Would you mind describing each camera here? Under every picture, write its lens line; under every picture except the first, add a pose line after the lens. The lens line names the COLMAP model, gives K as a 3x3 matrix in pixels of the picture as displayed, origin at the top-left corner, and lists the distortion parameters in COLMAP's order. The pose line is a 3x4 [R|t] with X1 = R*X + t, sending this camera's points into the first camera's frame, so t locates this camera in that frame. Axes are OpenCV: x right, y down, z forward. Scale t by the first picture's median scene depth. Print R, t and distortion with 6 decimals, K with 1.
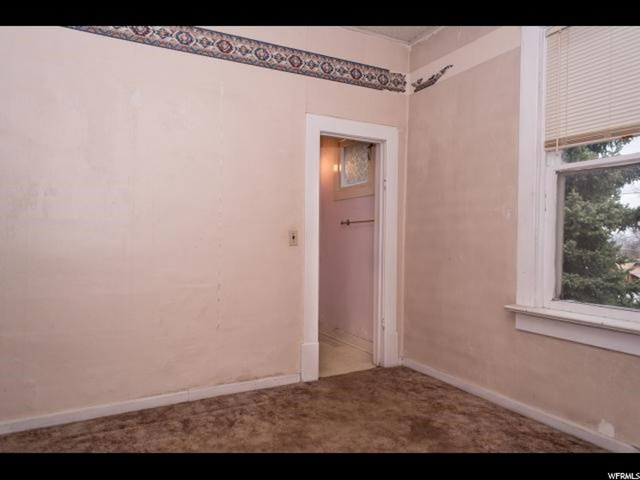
lens RADIAL K [[424.8, 0, 330.5], [0, 424.8, 238.9], [0, 0, 1]] dist [-0.000532, -0.005908]
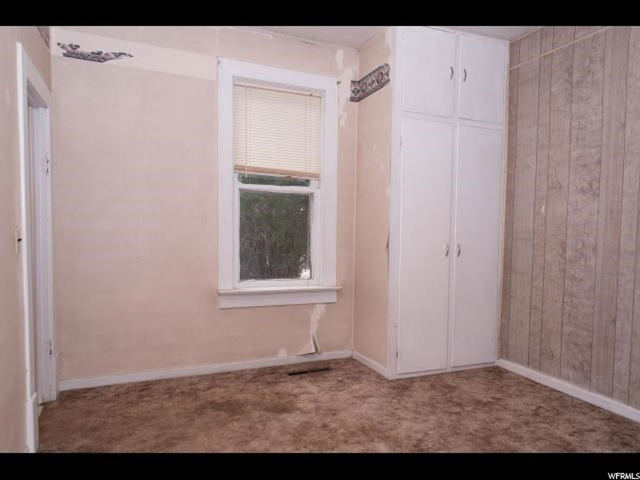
lens RADIAL K [[424.8, 0, 330.5], [0, 424.8, 238.9], [0, 0, 1]] dist [-0.000532, -0.005908]
pose [[0.076347, -0.026787, 0.996721, -0.805113], [-0.022024, 0.999350, 0.028544, -0.039589], [-0.996838, -0.024131, 0.075707, 0.579811]]
